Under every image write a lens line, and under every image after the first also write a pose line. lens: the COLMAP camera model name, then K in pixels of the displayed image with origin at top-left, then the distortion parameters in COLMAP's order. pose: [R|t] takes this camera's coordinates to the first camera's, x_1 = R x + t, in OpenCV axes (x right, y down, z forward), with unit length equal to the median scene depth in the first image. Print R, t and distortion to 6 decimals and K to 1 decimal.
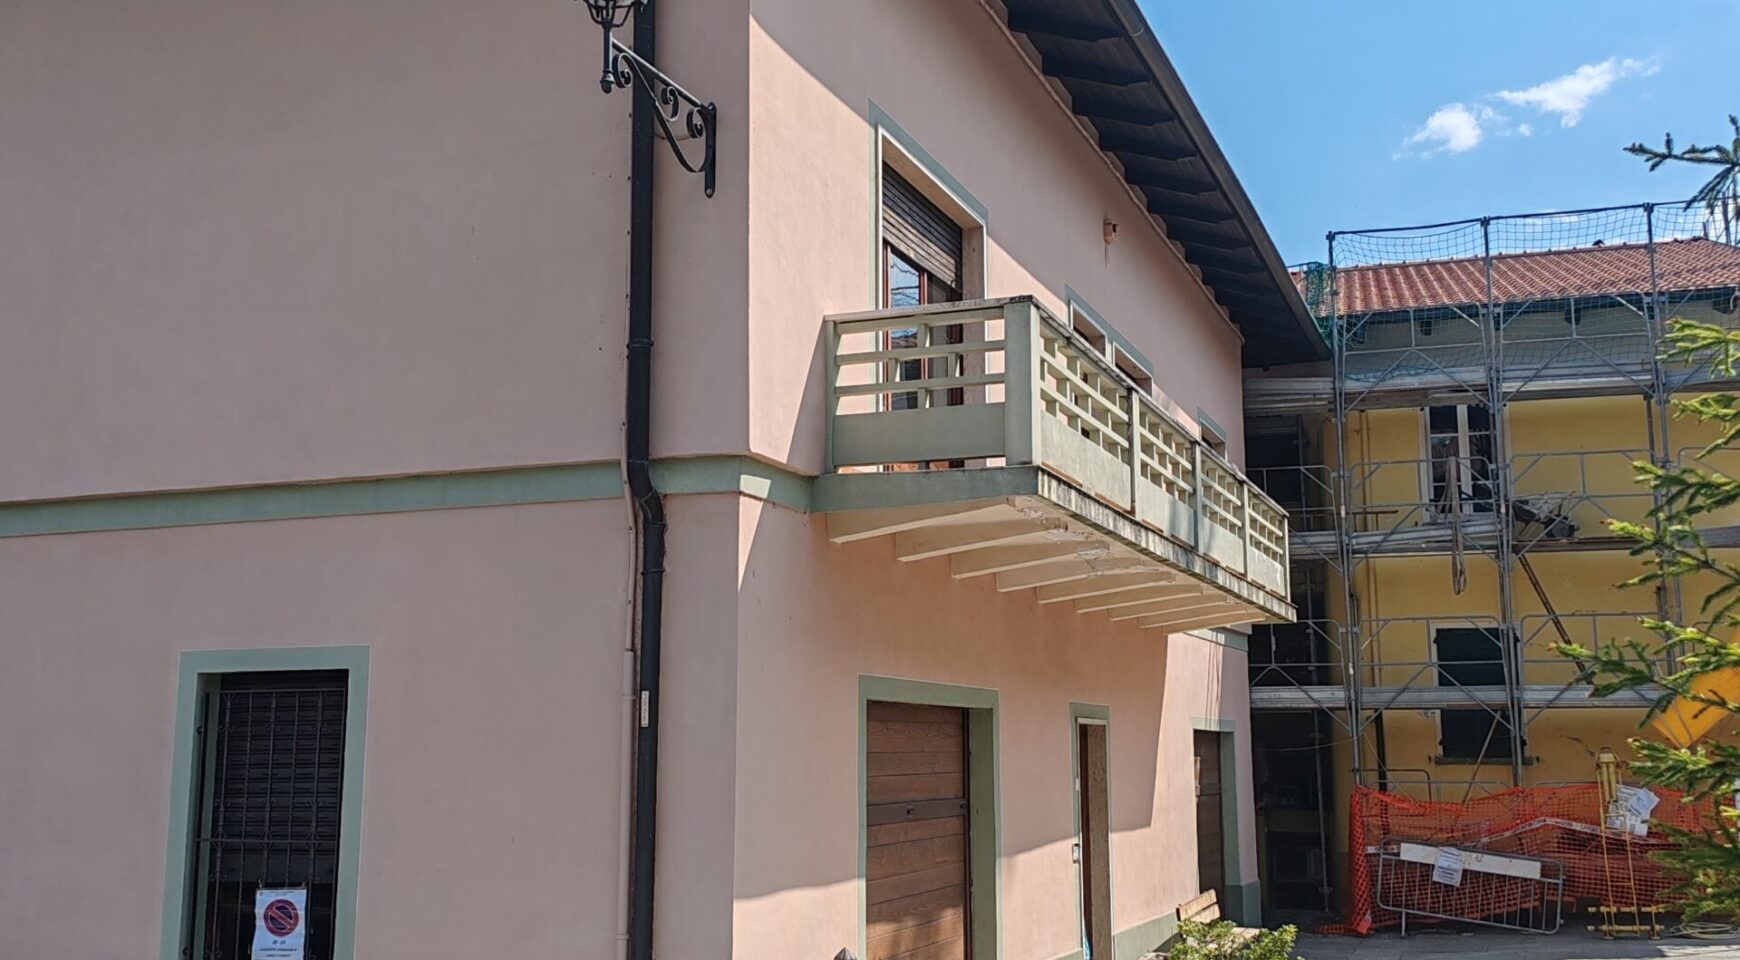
lens RADIAL K [[1731.5, 0, 870.0], [0, 1731.5, 480.0], [0, 0, 1]] dist [0.138258, -0.259163]
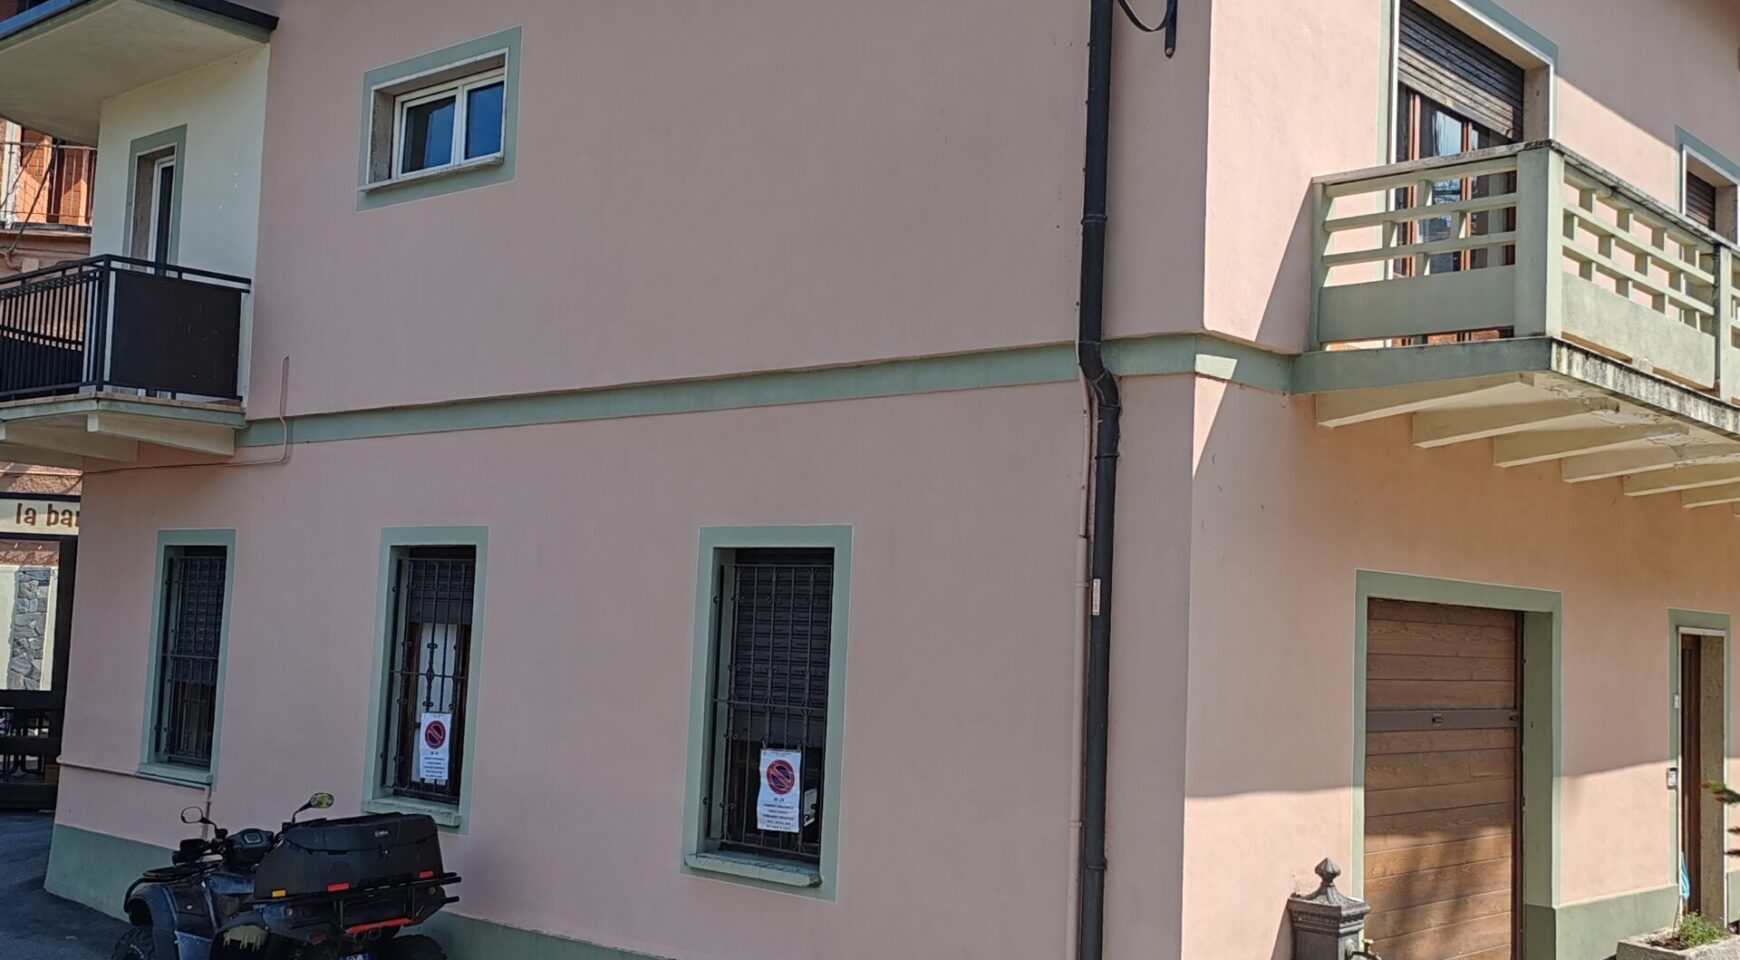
lens RADIAL K [[1731.5, 0, 870.0], [0, 1731.5, 480.0], [0, 0, 1]] dist [0.138258, -0.259163]
pose [[0.930214, 0.010233, -0.366876, 0.098259], [0.013624, 0.997960, 0.062379, 0.003461], [0.366765, -0.063025, 0.928176, 0.049431]]
